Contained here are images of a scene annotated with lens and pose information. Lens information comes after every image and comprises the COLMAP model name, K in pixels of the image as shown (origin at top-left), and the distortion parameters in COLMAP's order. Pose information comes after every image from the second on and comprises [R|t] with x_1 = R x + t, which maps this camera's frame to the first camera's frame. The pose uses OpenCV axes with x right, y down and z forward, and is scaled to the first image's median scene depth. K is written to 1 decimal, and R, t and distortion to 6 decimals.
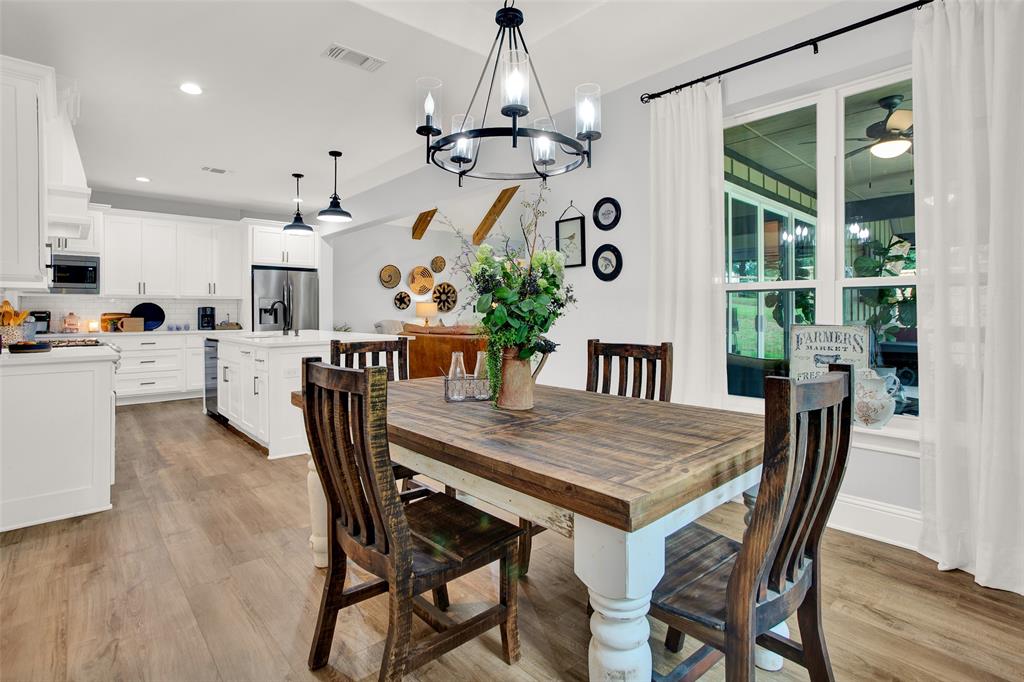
lens RADIAL K [[503.9, 0, 518.0], [0, 503.9, 324.4], [0, 0, 1]] dist [-0.070959, 0.030683]
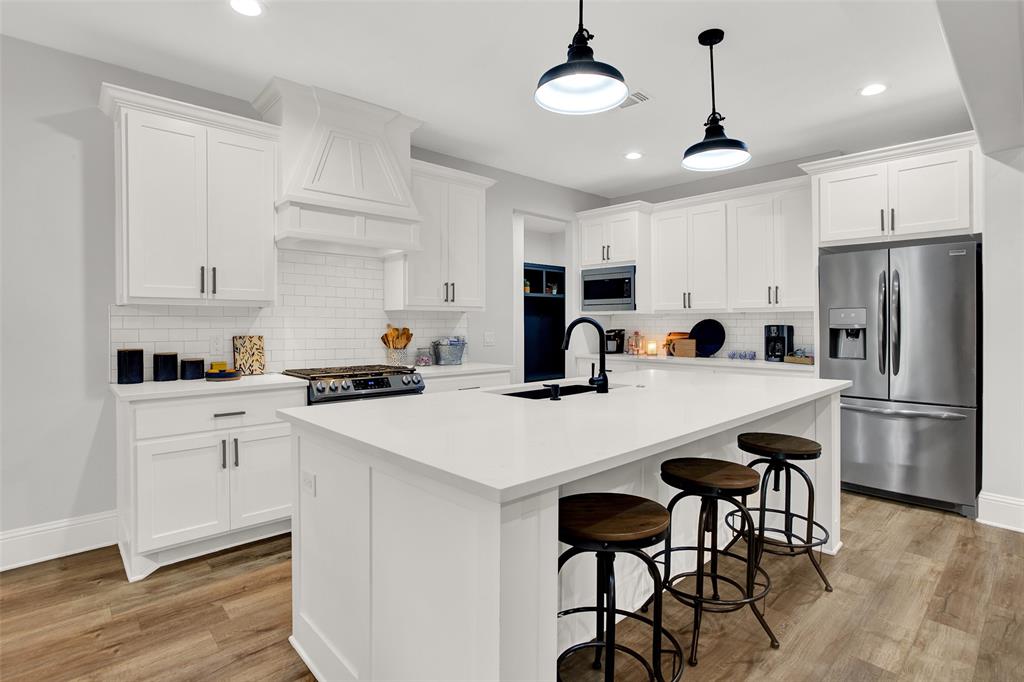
lens RADIAL K [[503.9, 0, 518.0], [0, 503.9, 324.4], [0, 0, 1]] dist [-0.070959, 0.030683]
pose [[0.013548, 0.001609, -0.999907, -0.006351], [-0.027635, 0.999617, 0.001234, -0.027159], [0.999526, 0.027616, 0.013587, 0.642699]]
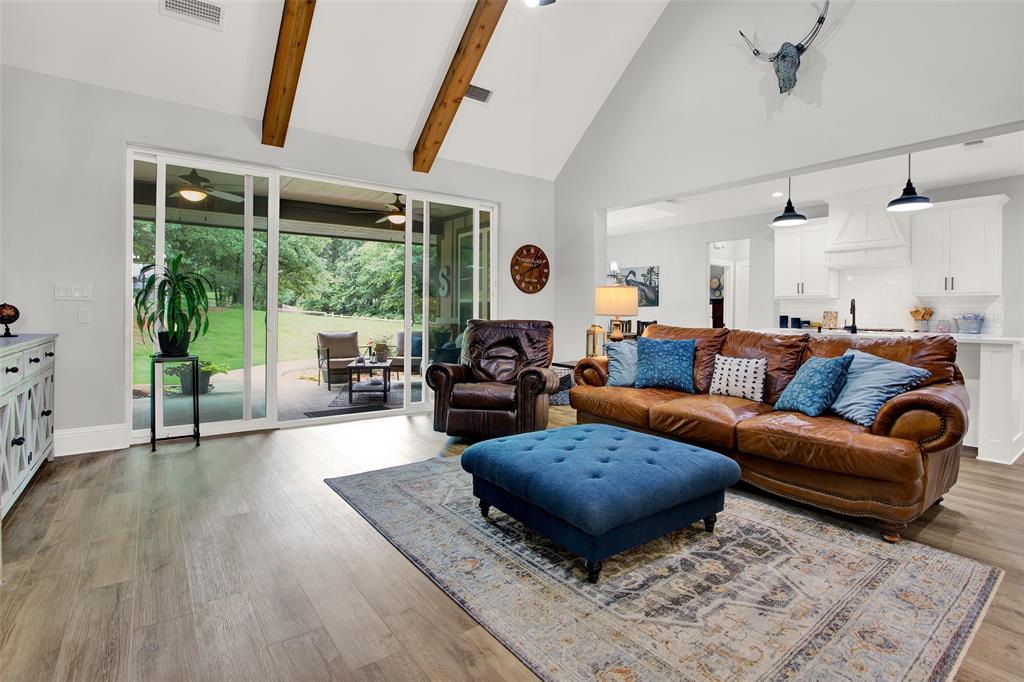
lens RADIAL K [[502.6, 0, 516.6], [0, 502.6, 311.0], [0, 0, 1]] dist [-0.071450, 0.029641]
pose [[-0.995610, -0.008859, 0.093181, 0.077285], [-0.006750, 0.999715, 0.022918, -0.027788], [-0.093357, 0.022189, -0.995385, 1.438548]]
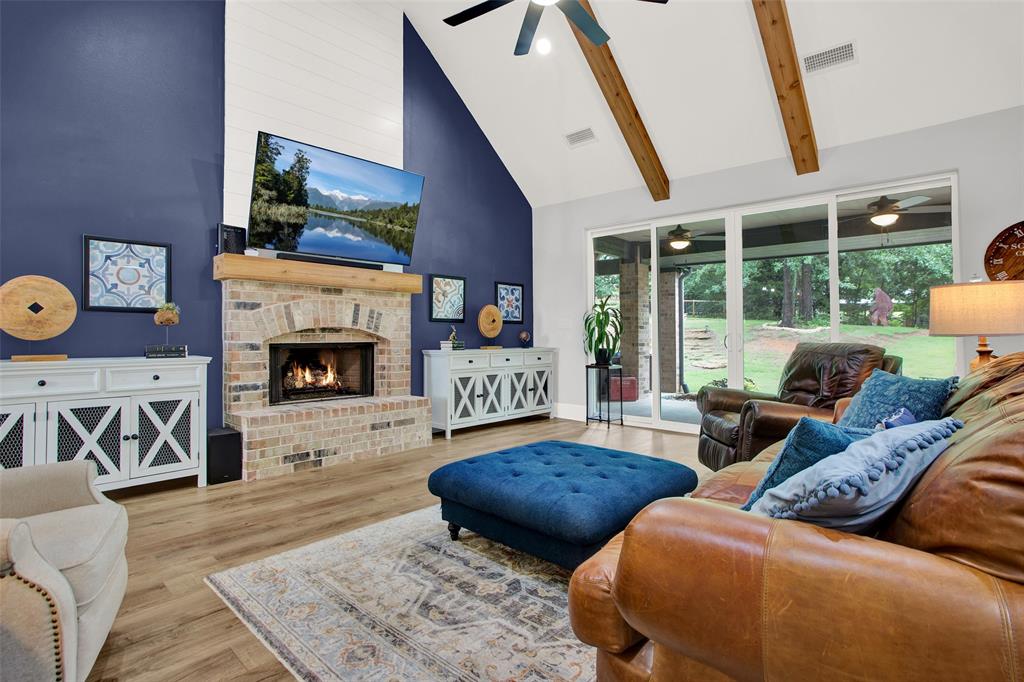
lens RADIAL K [[509.6, 0, 518.0], [0, 509.6, 321.5], [0, 0, 1]] dist [-0.081068, 0.039825]
pose [[-0.090979, 0.025604, 0.995524, -0.312188], [0.025057, 0.999412, -0.023414, -0.017951], [-0.995538, 0.022815, -0.091567, 1.145993]]
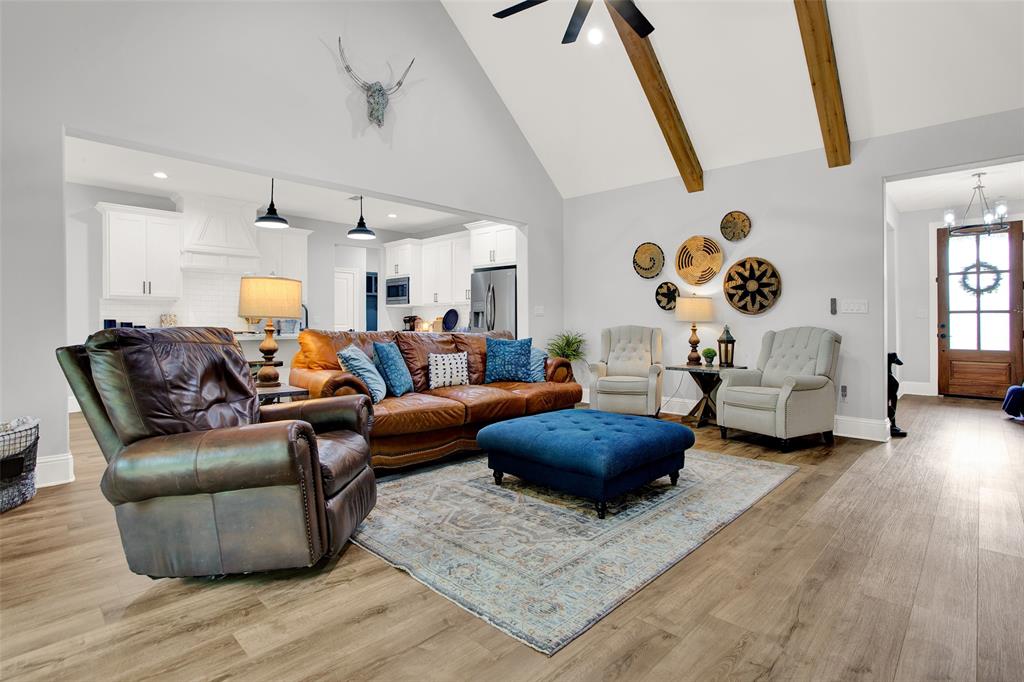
lens RADIAL K [[509.6, 0, 518.0], [0, 509.6, 321.5], [0, 0, 1]] dist [-0.081068, 0.039825]
pose [[0.069252, -0.001924, -0.997597, 0.500020], [-0.026996, 0.999628, -0.003802, -0.010450], [0.997234, 0.027194, 0.069174, 0.987900]]
